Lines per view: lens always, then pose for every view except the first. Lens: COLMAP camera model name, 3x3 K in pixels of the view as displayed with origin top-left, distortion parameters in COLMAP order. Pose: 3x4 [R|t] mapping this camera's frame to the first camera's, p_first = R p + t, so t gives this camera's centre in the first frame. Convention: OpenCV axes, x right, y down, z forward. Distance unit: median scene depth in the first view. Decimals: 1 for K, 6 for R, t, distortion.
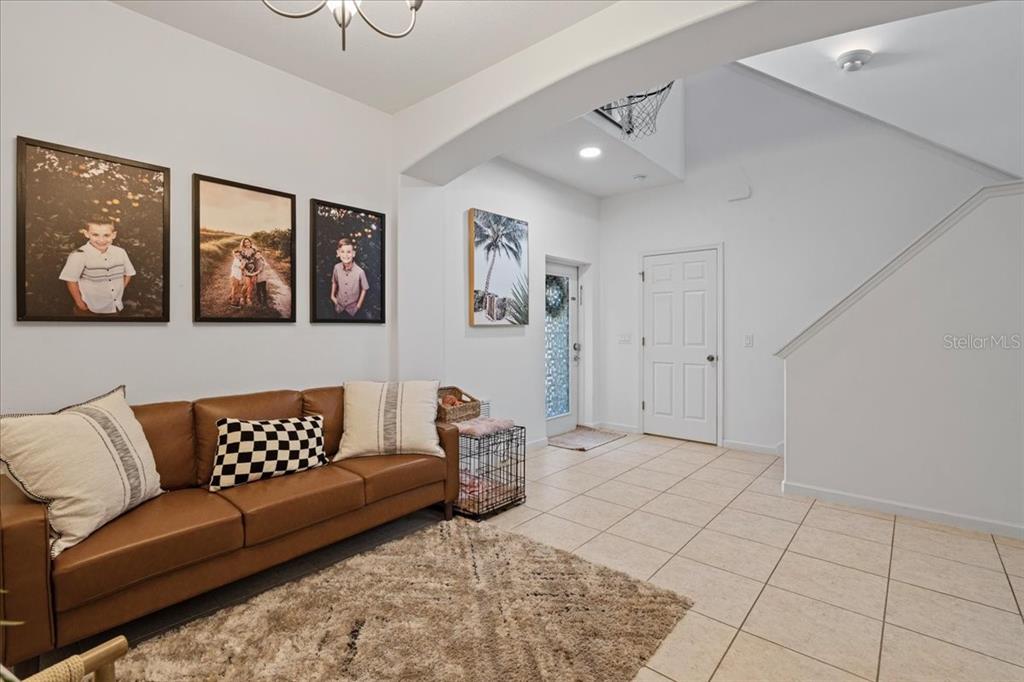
lens RADIAL K [[466.0, 0, 513.8], [0, 466.0, 331.1], [0, 0, 1]] dist [-0.001542, 0.000601]
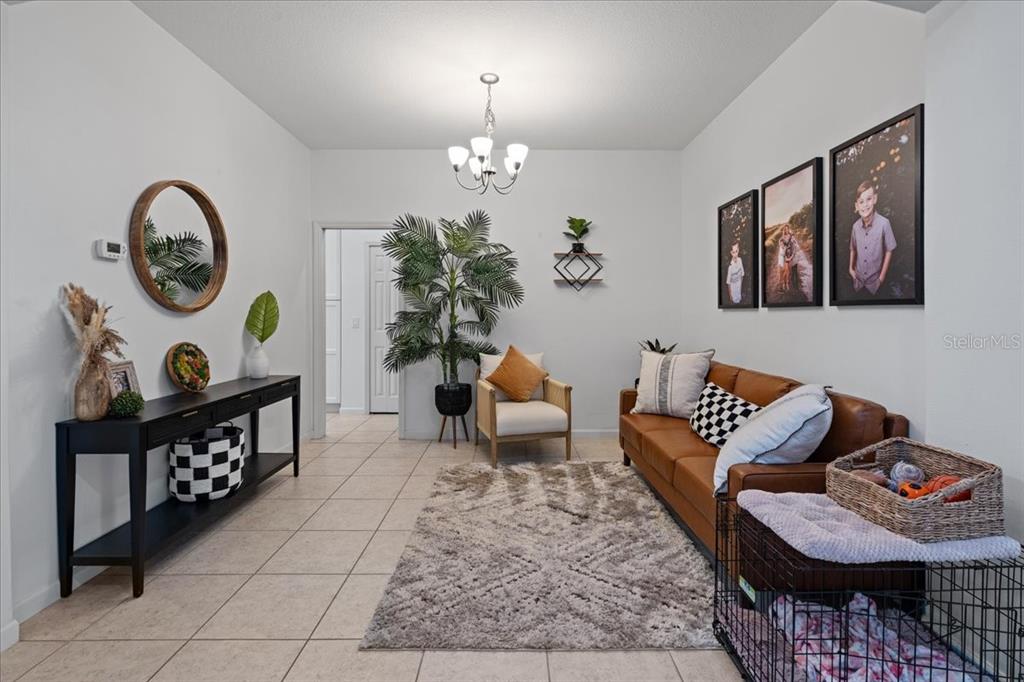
lens RADIAL K [[466.0, 0, 521.5], [0, 466.0, 316.5], [0, 0, 1]] dist [-0.001542, 0.000601]
pose [[-0.745765, 0.008436, -0.666156, 0.472663], [-0.002837, 0.999871, 0.015839, -0.010672], [0.666203, 0.013702, -0.745644, 1.189496]]
